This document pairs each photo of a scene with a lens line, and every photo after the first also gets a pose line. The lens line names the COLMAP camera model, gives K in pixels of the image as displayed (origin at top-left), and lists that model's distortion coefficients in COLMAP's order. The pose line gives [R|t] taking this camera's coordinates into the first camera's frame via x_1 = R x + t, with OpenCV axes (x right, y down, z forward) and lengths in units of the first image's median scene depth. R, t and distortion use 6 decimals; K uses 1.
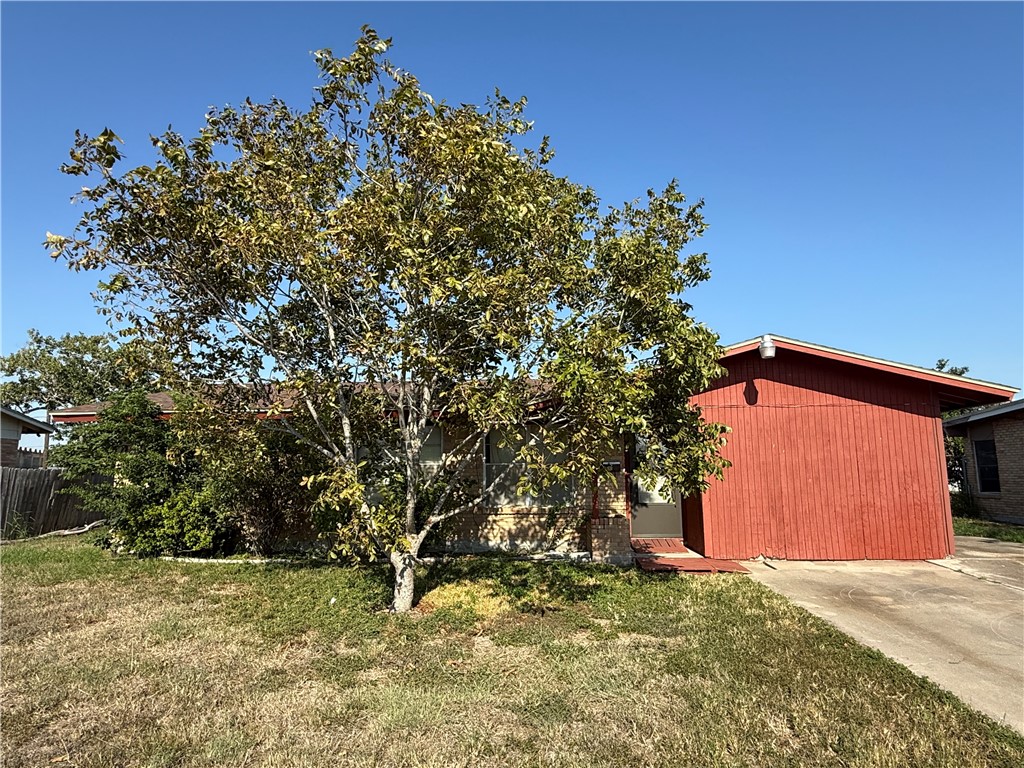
lens RADIAL K [[598.4, 0, 511.5], [0, 598.4, 385.2], [0, 0, 1]] dist [-0.003502, -0.000231]
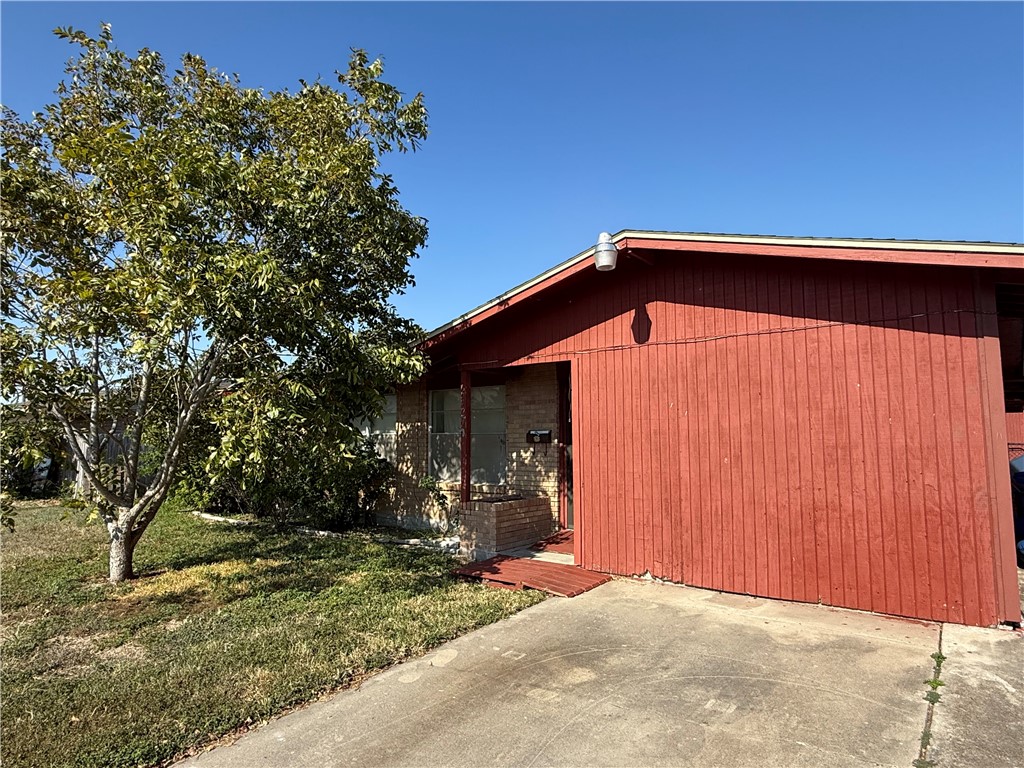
lens RADIAL K [[598.4, 0, 512.0], [0, 598.4, 383.0], [0, 0, 1]] dist [-0.003502, -0.000231]
pose [[0.827894, -0.050555, -0.558601, 0.657812], [0.080976, 0.996269, 0.029848, 0.045747], [0.555008, -0.069944, 0.828899, 0.382567]]
